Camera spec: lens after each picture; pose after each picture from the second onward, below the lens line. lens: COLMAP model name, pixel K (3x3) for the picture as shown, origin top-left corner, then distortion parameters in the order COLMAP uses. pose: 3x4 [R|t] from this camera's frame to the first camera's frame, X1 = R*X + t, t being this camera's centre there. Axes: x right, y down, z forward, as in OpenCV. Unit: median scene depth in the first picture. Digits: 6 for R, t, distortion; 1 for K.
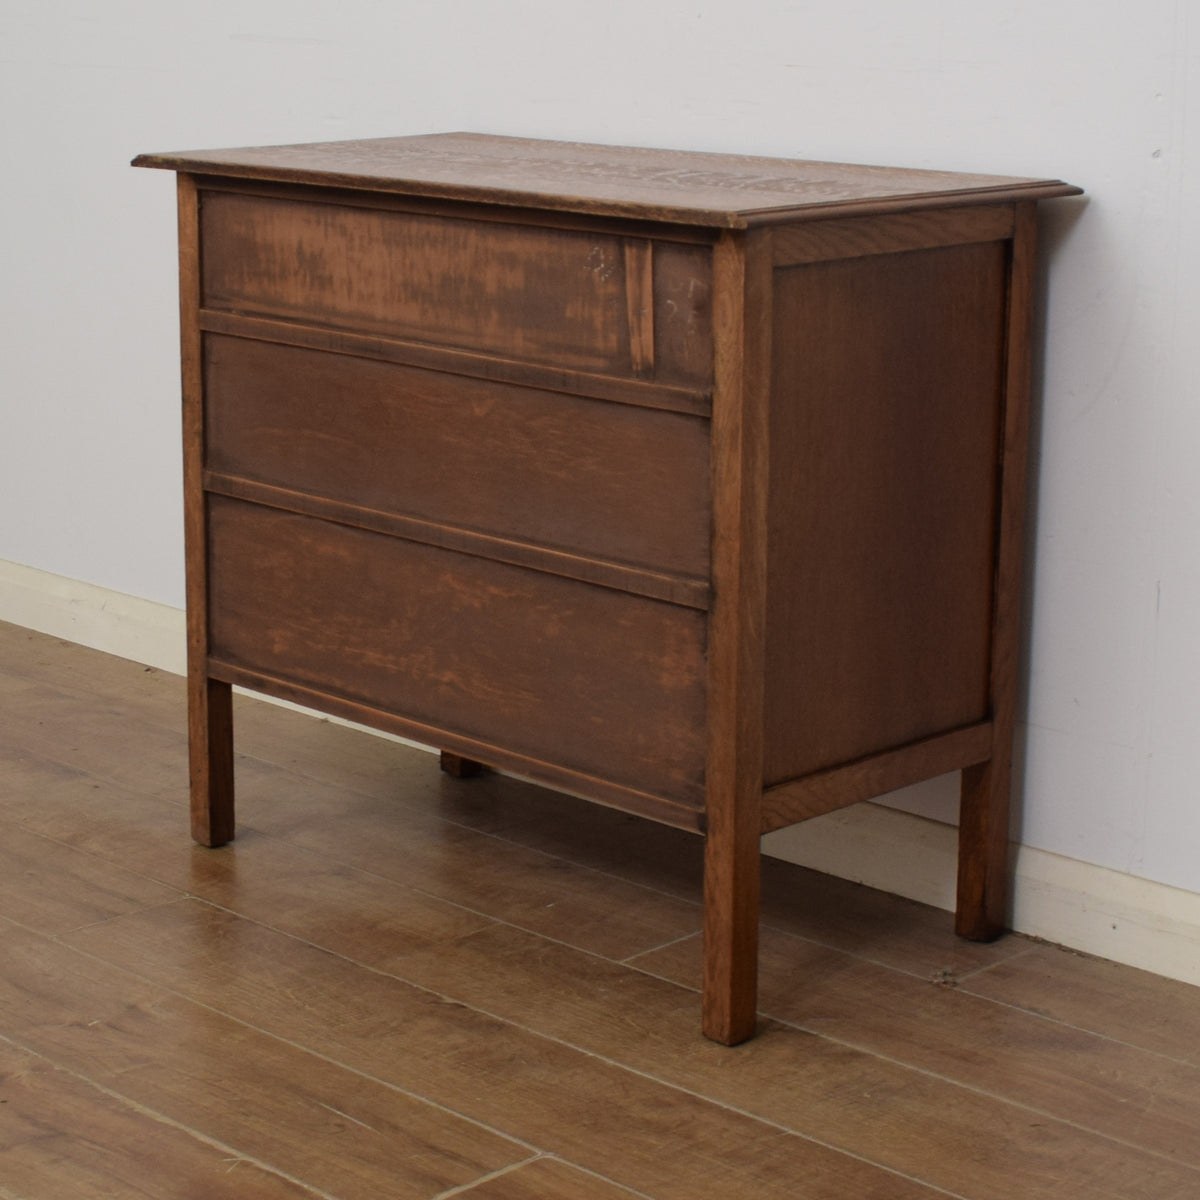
lens RADIAL K [[2711.9, 0, 479.0], [0, 2711.9, 599.7], [0, 0, 1]] dist [-0.090481, 0.027555]
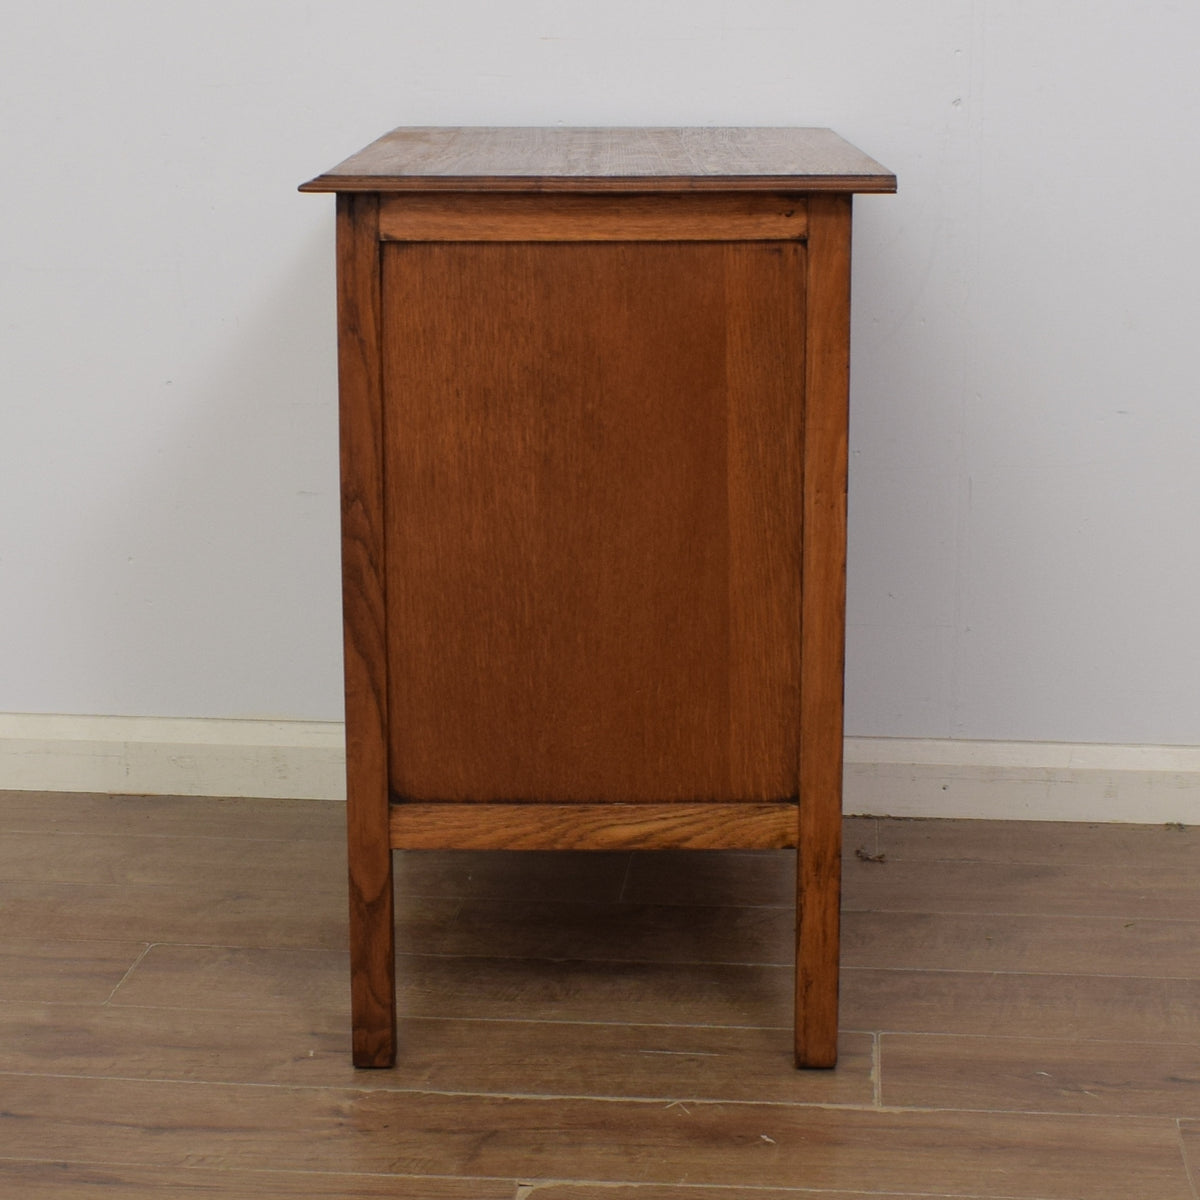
lens RADIAL K [[2967.6, 0, 598.4], [0, 2967.6, 630.9], [0, 0, 1]] dist [-0.089289, -0.304434]
pose [[0.760321, -0.136375, 0.635070, -0.745085], [0.150412, 0.988102, 0.032108, -0.006208], [-0.631892, 0.071110, 0.771787, 0.144815]]
